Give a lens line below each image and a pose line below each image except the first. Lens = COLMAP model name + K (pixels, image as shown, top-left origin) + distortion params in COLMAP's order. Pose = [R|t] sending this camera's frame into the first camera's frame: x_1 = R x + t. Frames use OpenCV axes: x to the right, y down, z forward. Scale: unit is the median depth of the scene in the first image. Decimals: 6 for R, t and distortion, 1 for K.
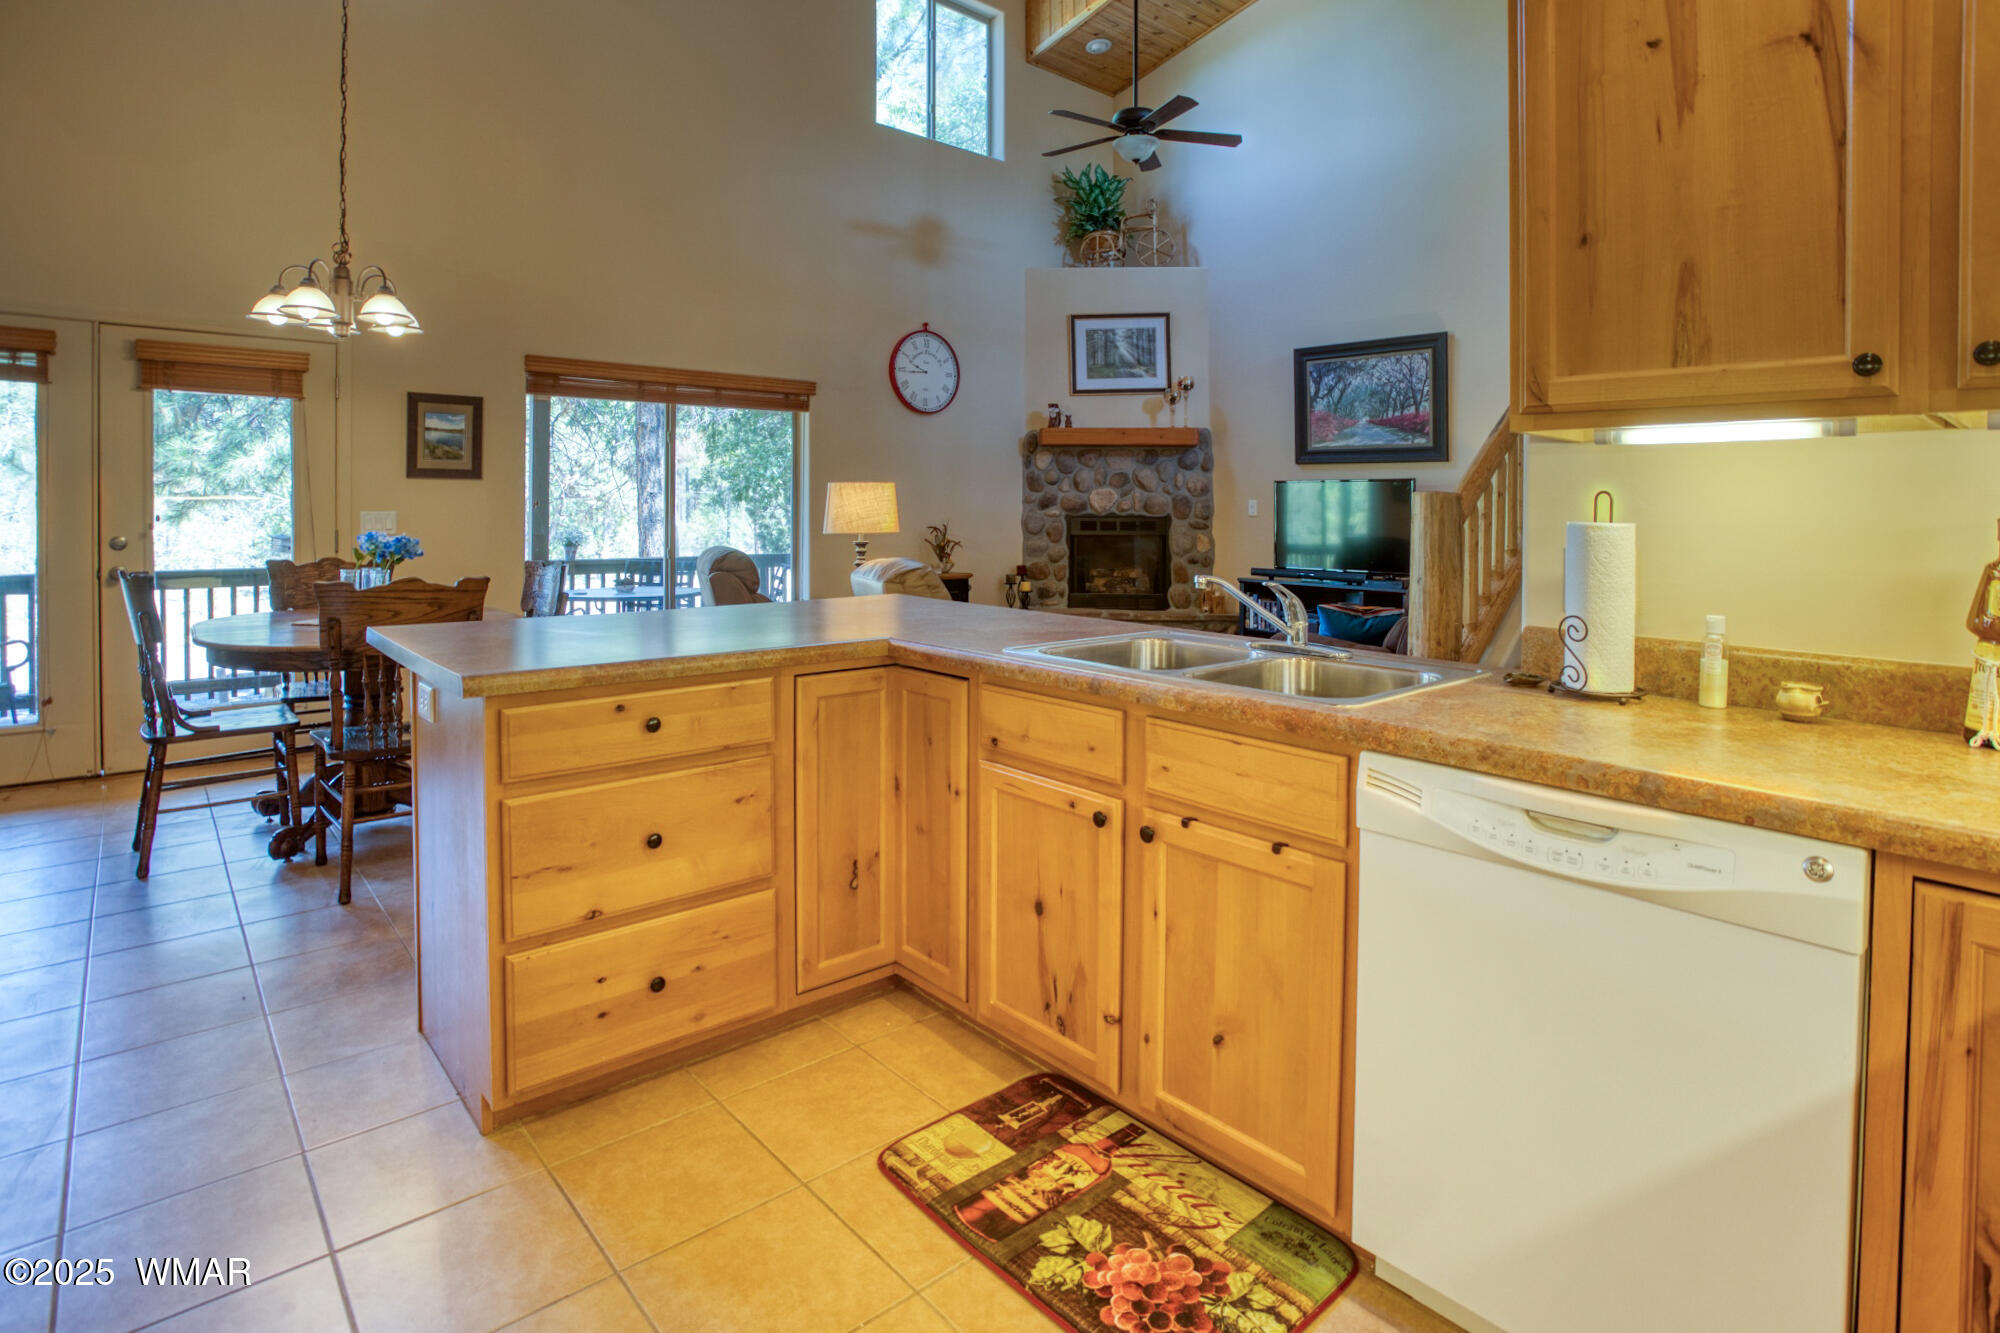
lens RADIAL K [[1033.4, 0, 977.6], [0, 1033.4, 484.6], [0, 0, 1]] dist [-0.062309, 0.000612]
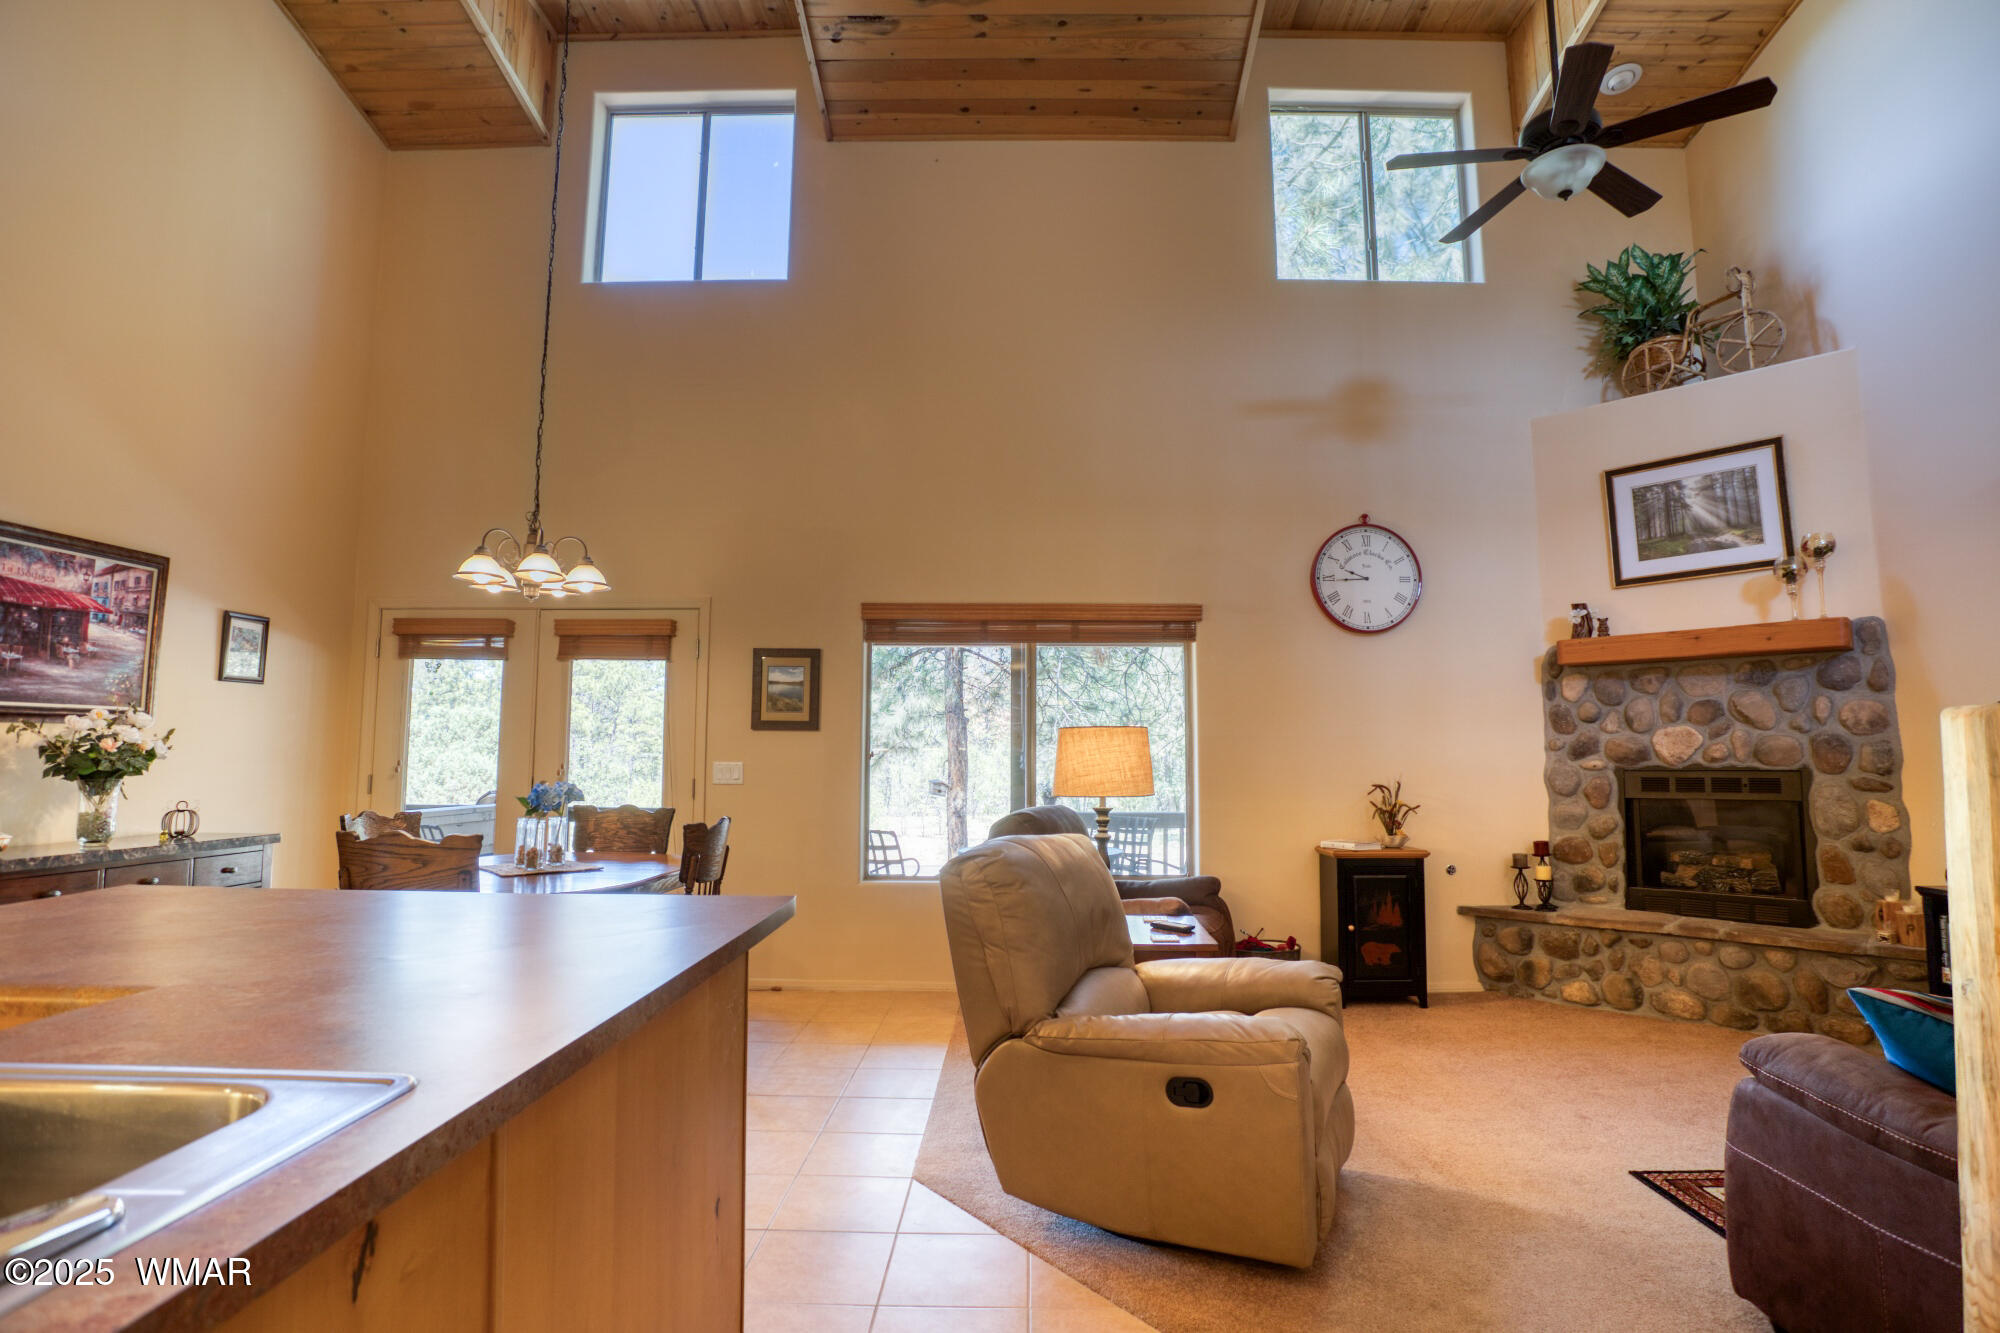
lens RADIAL K [[982.4, 0, 1007.6], [0, 982.4, 662.4], [0, 0, 1]] dist [-0.051823, 0.017135]
pose [[0.748322, -0.067008, -0.659942, 0.209527], [0.014798, 0.996323, -0.084384, 0.008767], [0.663170, 0.053381, 0.746563, 0.276336]]
